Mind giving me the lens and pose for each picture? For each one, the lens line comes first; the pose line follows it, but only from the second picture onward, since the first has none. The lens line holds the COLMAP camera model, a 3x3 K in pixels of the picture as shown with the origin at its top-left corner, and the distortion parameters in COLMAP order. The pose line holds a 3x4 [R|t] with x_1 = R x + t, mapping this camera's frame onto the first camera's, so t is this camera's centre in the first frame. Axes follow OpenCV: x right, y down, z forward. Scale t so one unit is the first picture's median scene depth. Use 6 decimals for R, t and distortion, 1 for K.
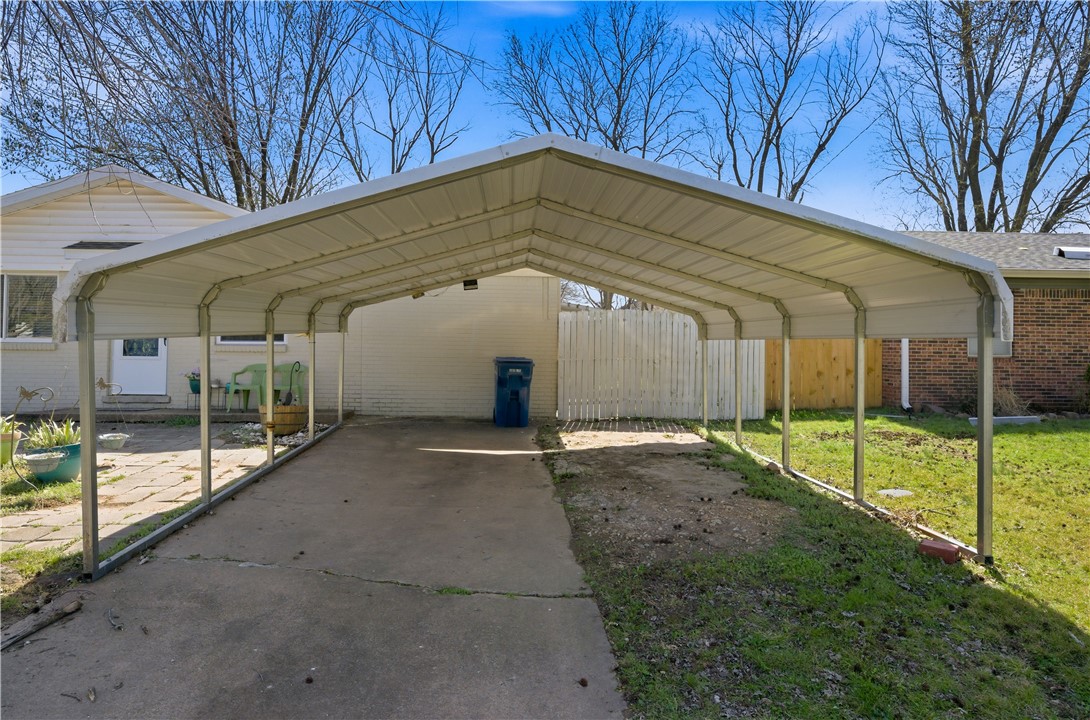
lens RADIAL K [[595.1, 0, 544.5], [0, 595.1, 335.7], [0, 0, 1]] dist [-0.000051, 0.000178]
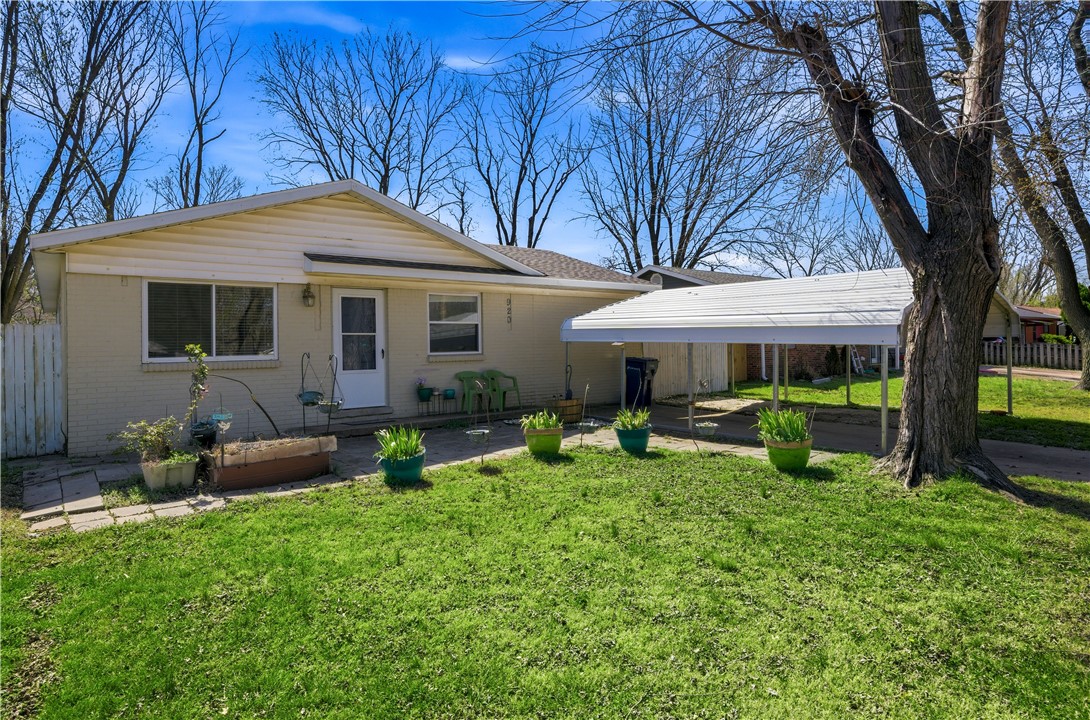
lens RADIAL K [[616.1, 0, 546.3], [0, 616.1, 339.7], [0, 0, 1]] dist [-0.002453, -0.000439]
pose [[0.797233, -0.020311, 0.603330, -1.062842], [0.017336, 0.999792, 0.010750, -0.022677], [-0.603423, 0.001889, 0.797419, -0.023588]]
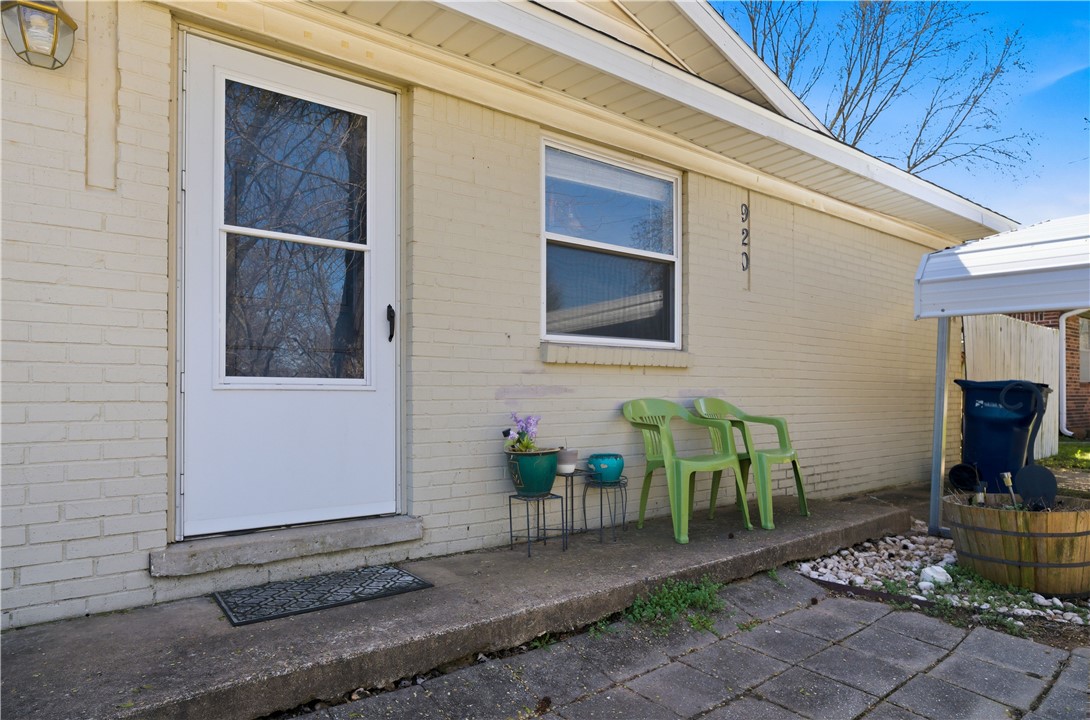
lens RADIAL K [[608.1, 0, 545.6], [0, 608.1, 379.5], [0, 0, 1]] dist [-0.001573, -0.000255]
pose [[0.824460, 0.000497, 0.565919, -0.747300], [0.002223, 0.999989, -0.004117, 0.036387], [-0.565915, 0.004652, 0.824450, 0.719684]]
